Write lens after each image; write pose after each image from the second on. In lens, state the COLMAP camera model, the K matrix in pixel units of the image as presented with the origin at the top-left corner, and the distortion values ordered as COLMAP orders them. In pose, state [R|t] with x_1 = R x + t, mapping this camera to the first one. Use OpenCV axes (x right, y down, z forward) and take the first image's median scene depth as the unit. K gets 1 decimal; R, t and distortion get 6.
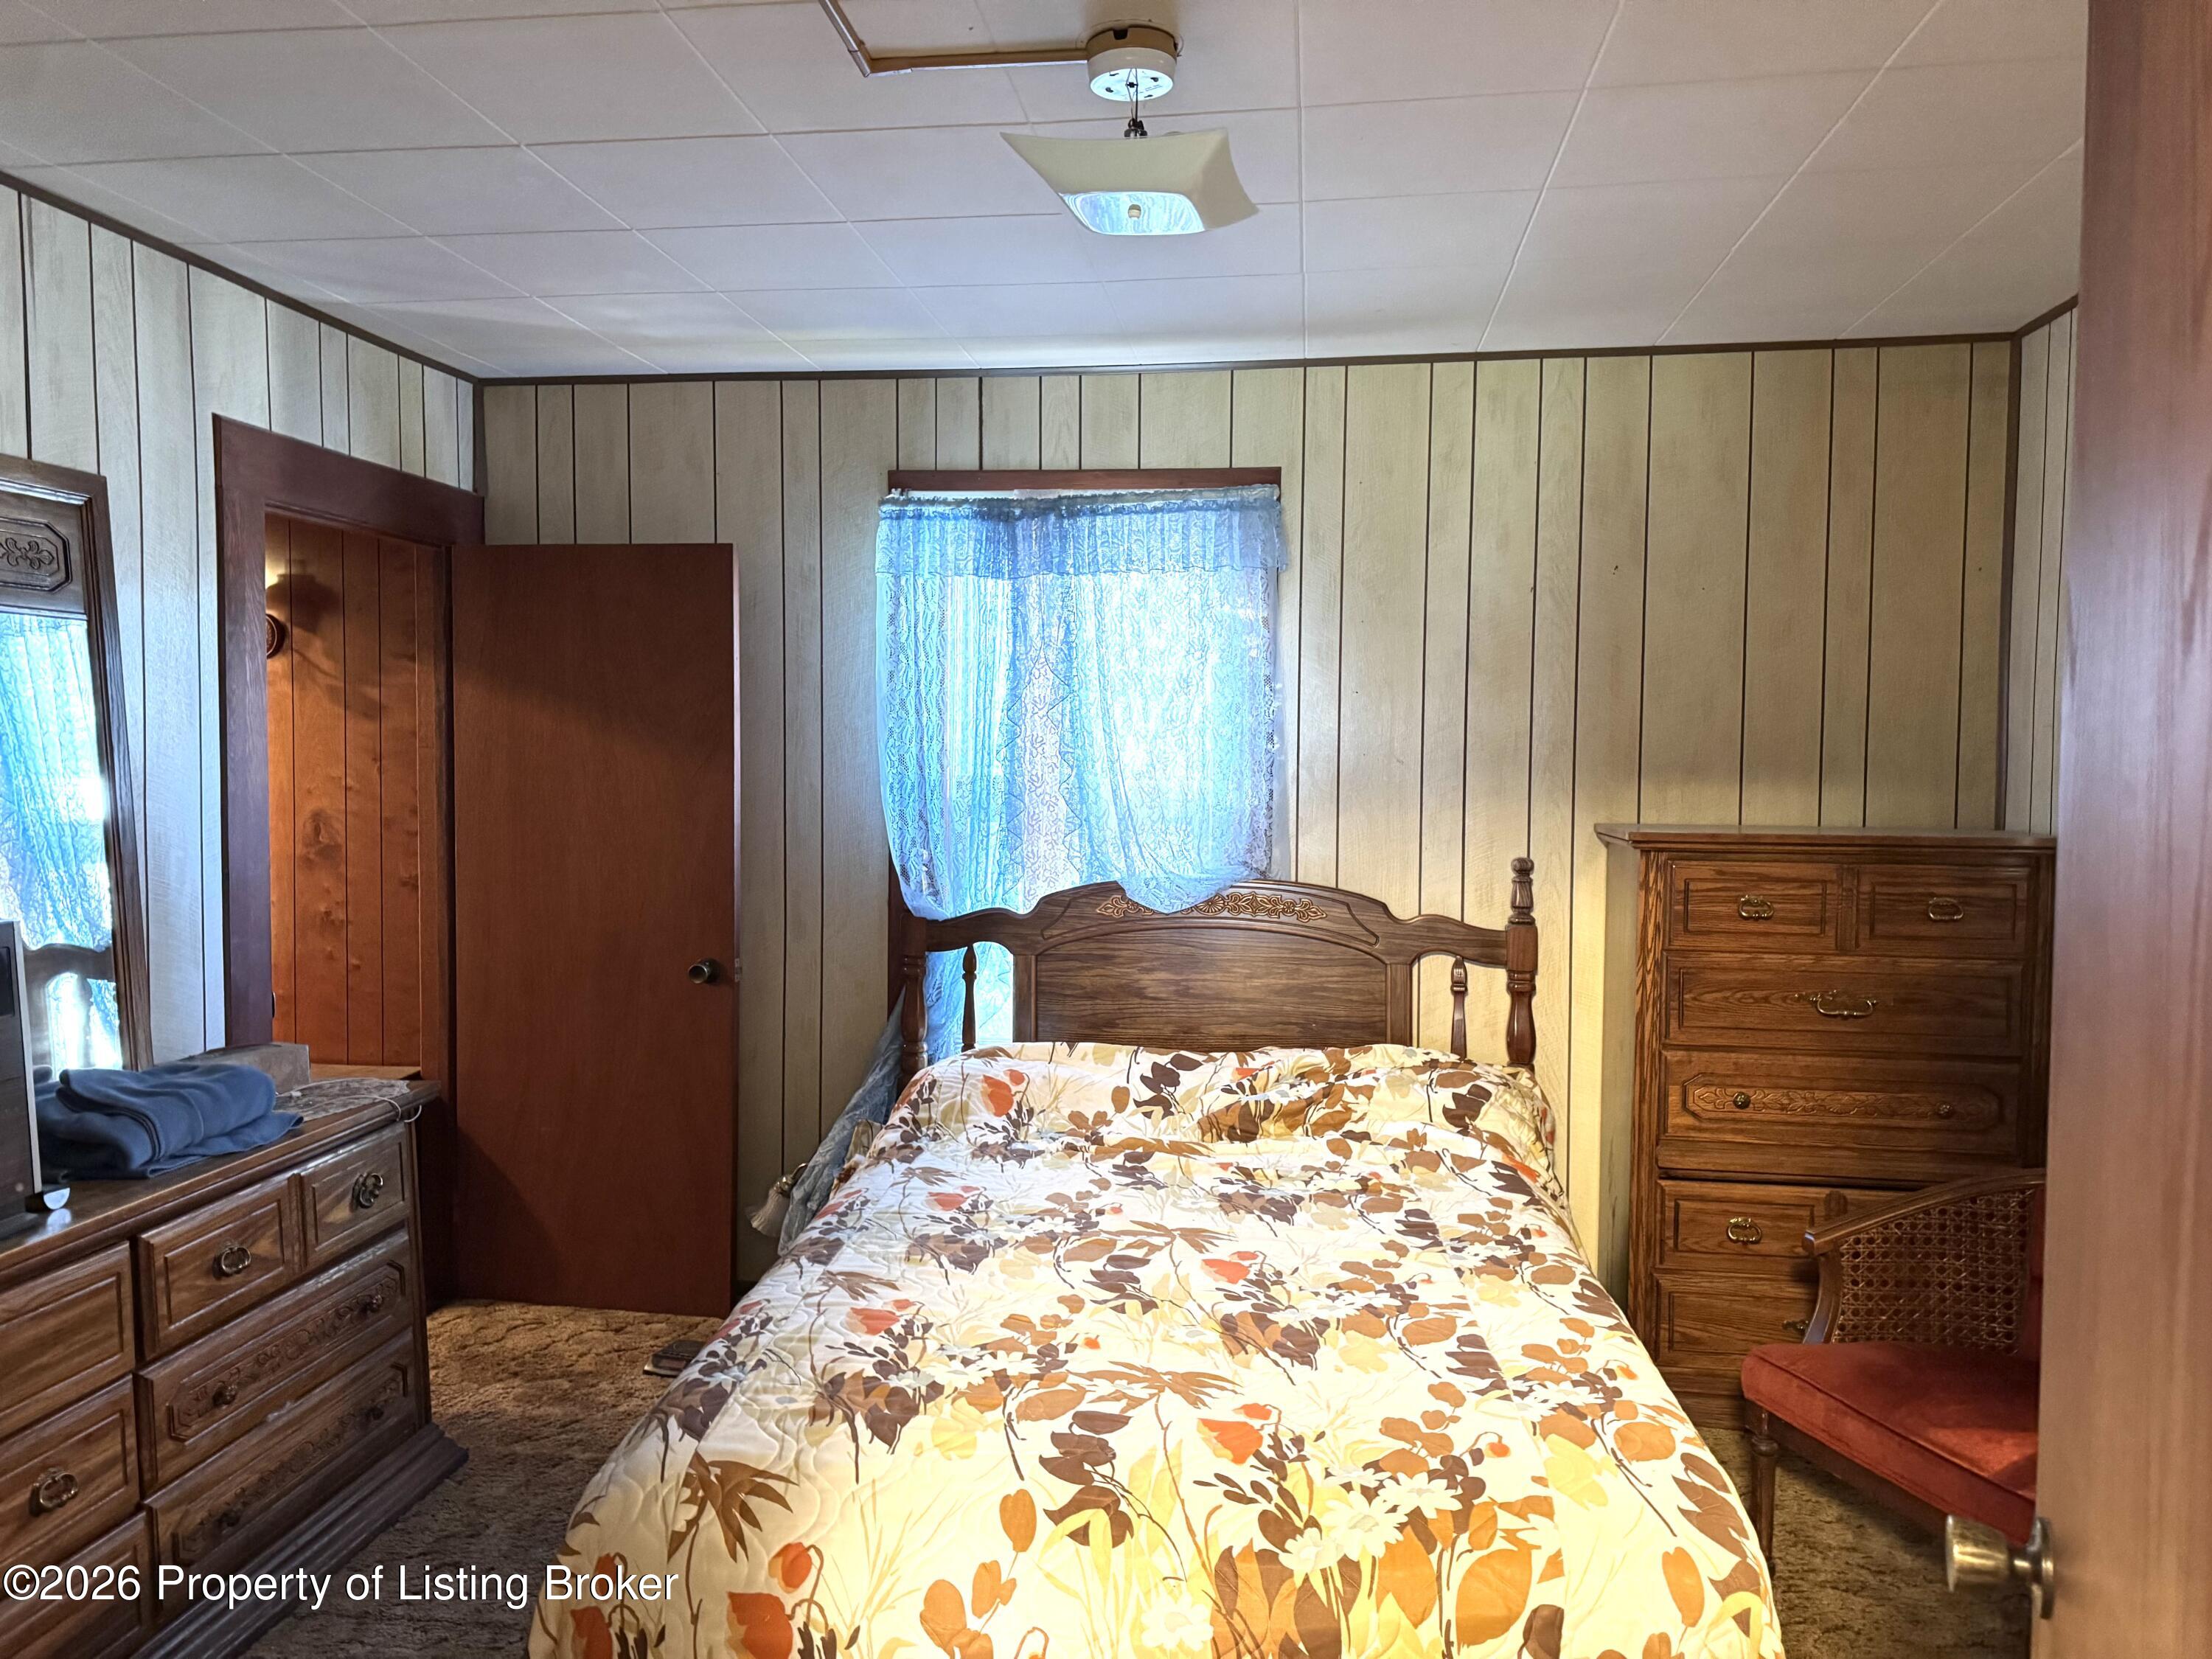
lens RADIAL K [[1555.9, 0, 1112.8], [0, 1555.9, 812.1], [0, 0, 1]] dist [0.187364, -0.304378]
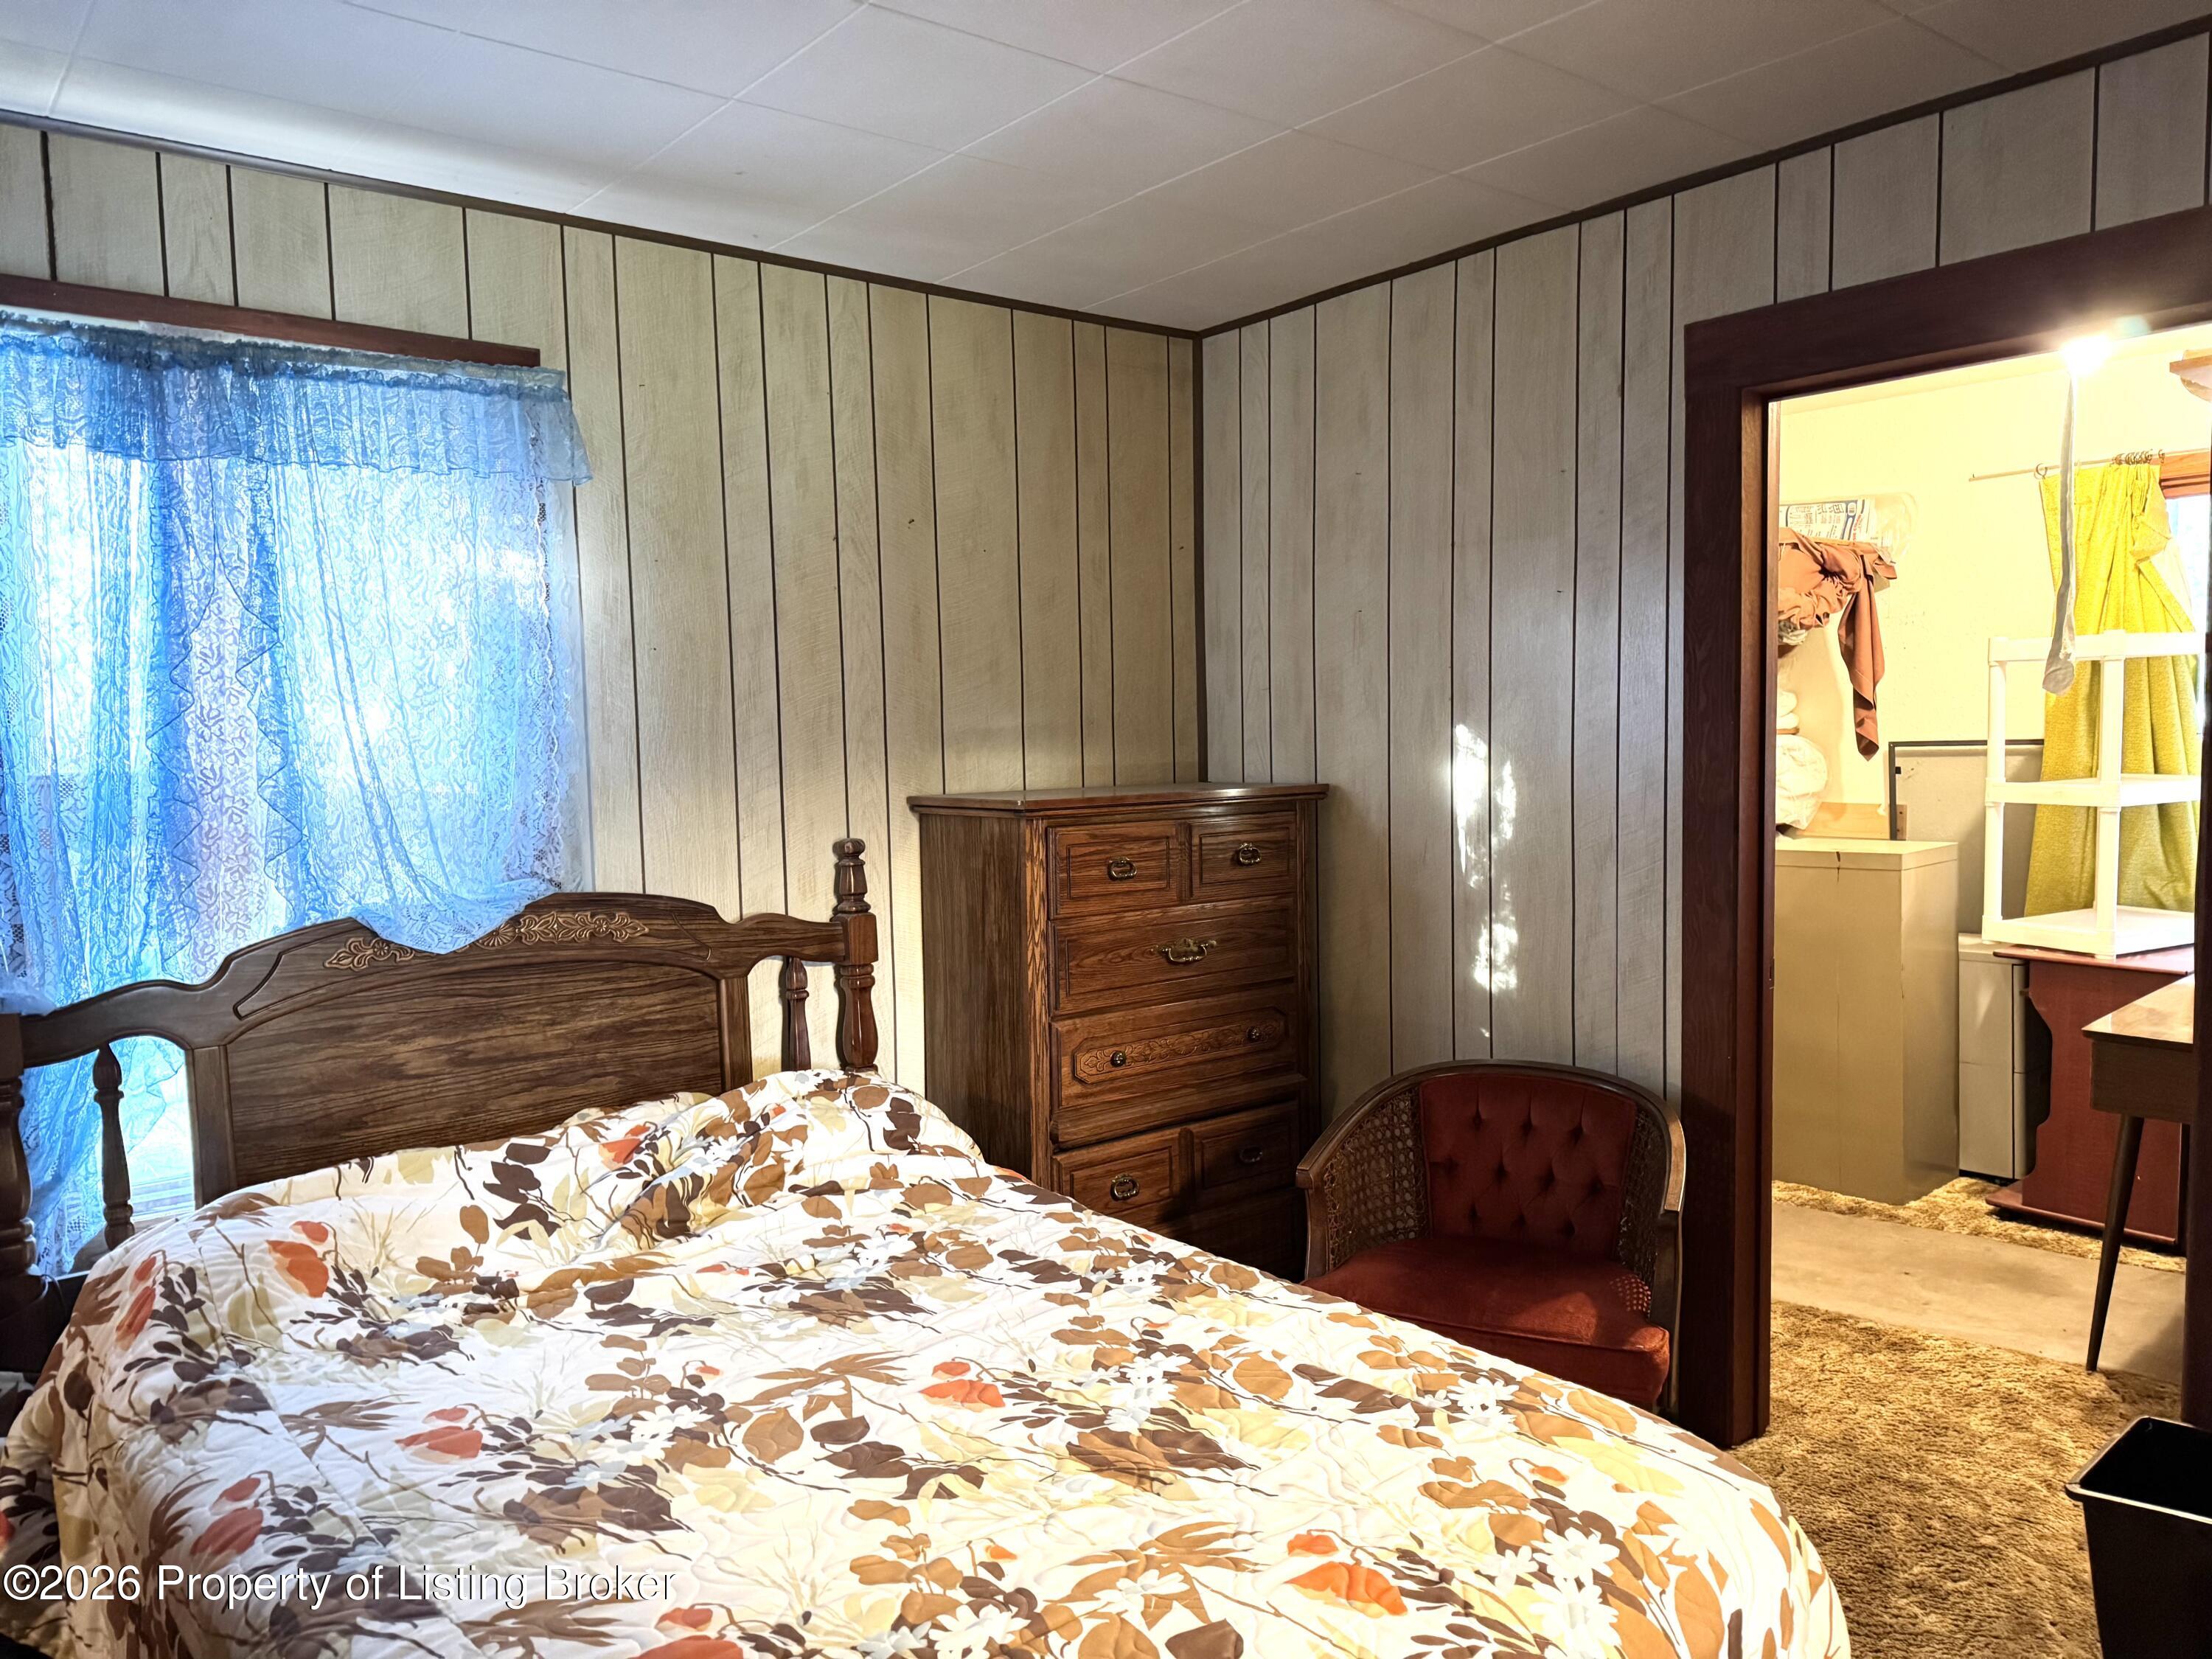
lens RADIAL K [[1562.0, 0, 1113.4], [0, 1562.0, 823.8], [0, 0, 1]] dist [0.095423, -0.122463]
pose [[0.683922, -0.069071, 0.726278, -0.313728], [0.052040, 0.997591, 0.045869, -0.013505], [-0.727696, 0.006424, 0.685869, 0.313982]]
